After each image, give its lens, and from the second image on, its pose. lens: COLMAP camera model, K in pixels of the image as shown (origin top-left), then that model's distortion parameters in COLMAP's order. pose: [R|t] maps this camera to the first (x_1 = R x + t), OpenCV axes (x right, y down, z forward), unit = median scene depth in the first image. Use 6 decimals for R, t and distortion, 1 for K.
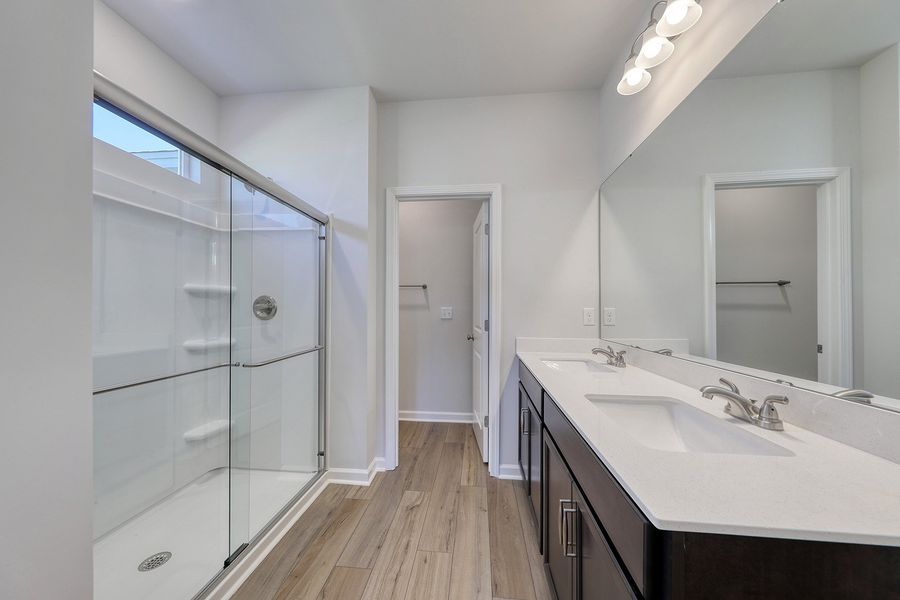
lens RADIAL K [[303.6, 0, 450.2], [0, 303.6, 310.8], [0, 0, 1]] dist [0.001826, 0.000102]
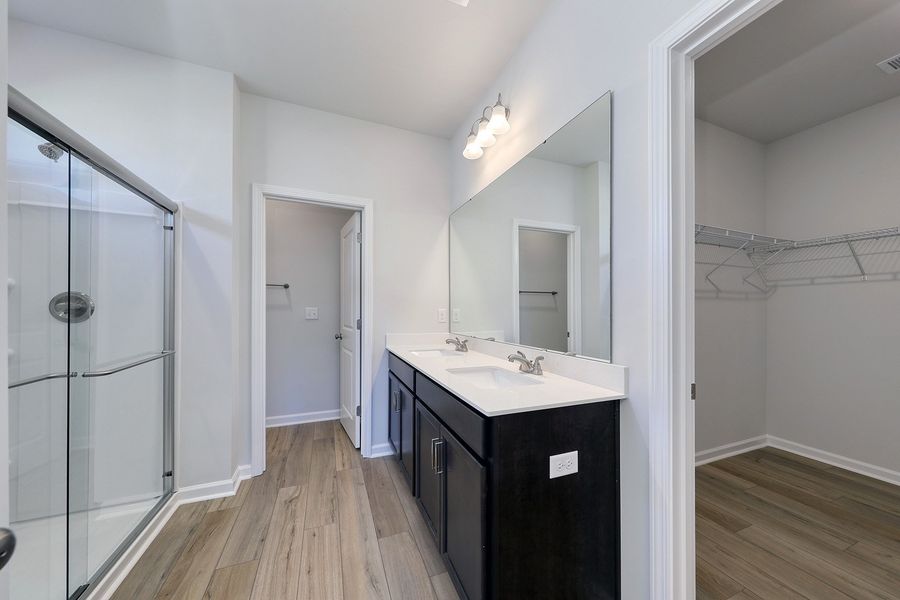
lens RADIAL K [[303.6, 0, 450.2], [0, 303.6, 310.8], [0, 0, 1]] dist [0.001826, 0.000102]
pose [[0.885987, 0.001124, 0.463708, -0.111994], [-0.000280, 0.999998, -0.001890, 0.000731], [-0.463710, 0.001545, 0.885986, -0.157846]]
